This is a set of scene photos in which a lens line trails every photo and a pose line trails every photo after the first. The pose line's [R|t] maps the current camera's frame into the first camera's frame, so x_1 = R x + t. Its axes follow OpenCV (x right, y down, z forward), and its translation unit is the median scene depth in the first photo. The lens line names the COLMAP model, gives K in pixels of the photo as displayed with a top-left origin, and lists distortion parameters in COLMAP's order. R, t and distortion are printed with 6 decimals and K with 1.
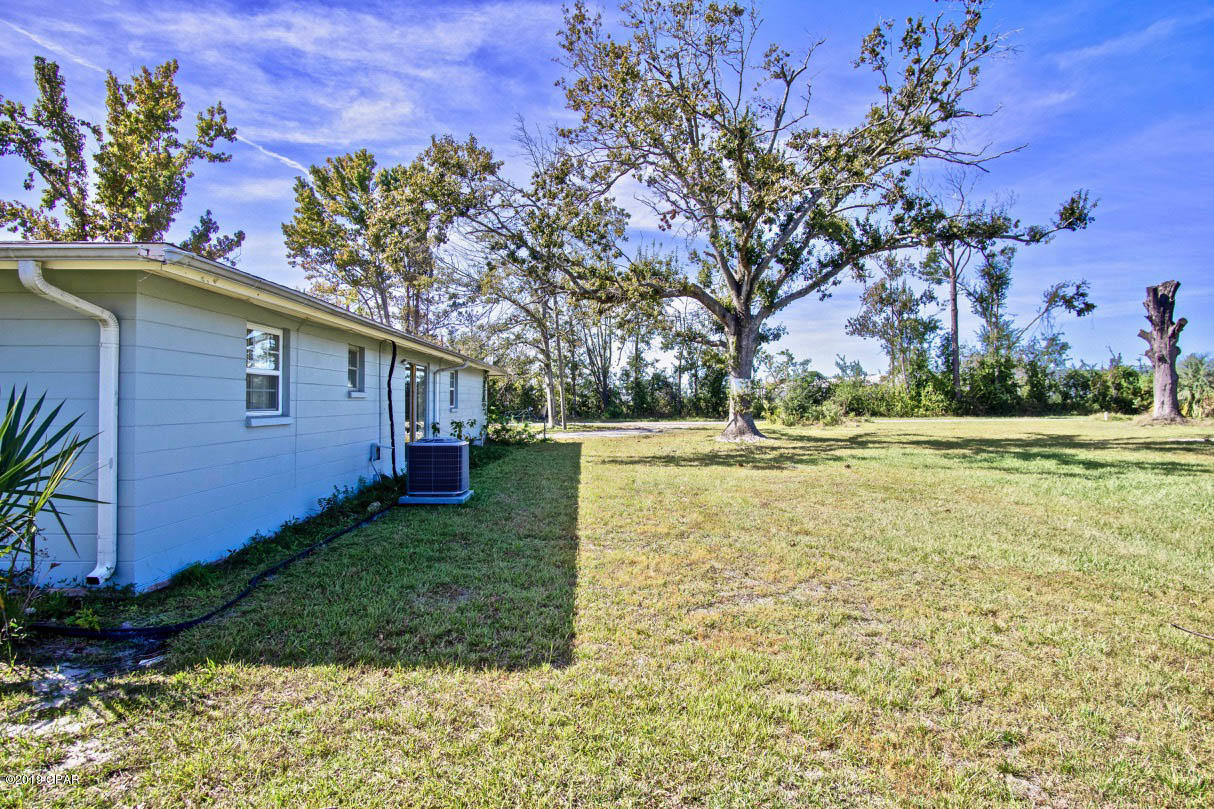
lens RADIAL K [[652.0, 0, 607.1], [0, 652.0, 395.3], [0, 0, 1]] dist [-0.037949, 0.012154]
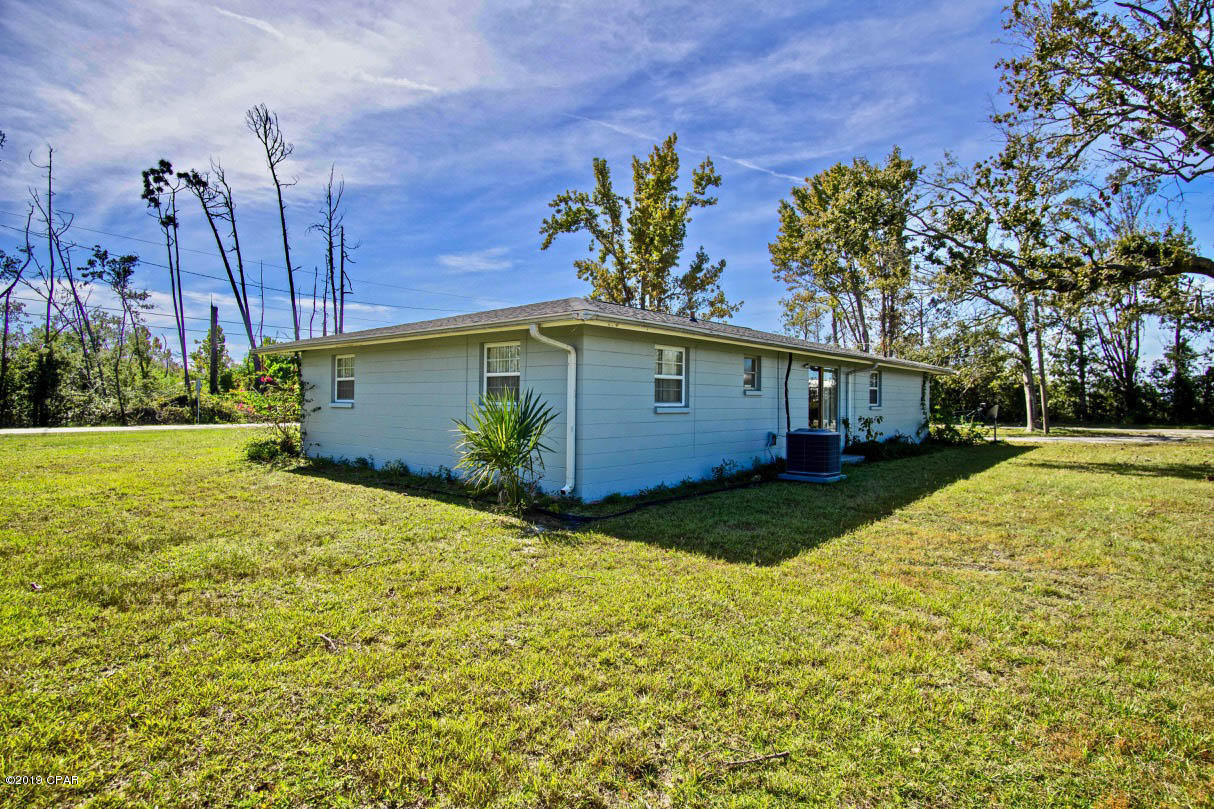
lens RADIAL K [[652.0, 0, 607.1], [0, 652.0, 395.3], [0, 0, 1]] dist [-0.037949, 0.012154]
pose [[0.738435, -0.000570, -0.674324, 0.099620], [-0.000700, 0.999998, -0.001611, 0.002238], [0.674324, 0.001662, 0.738434, -0.054762]]
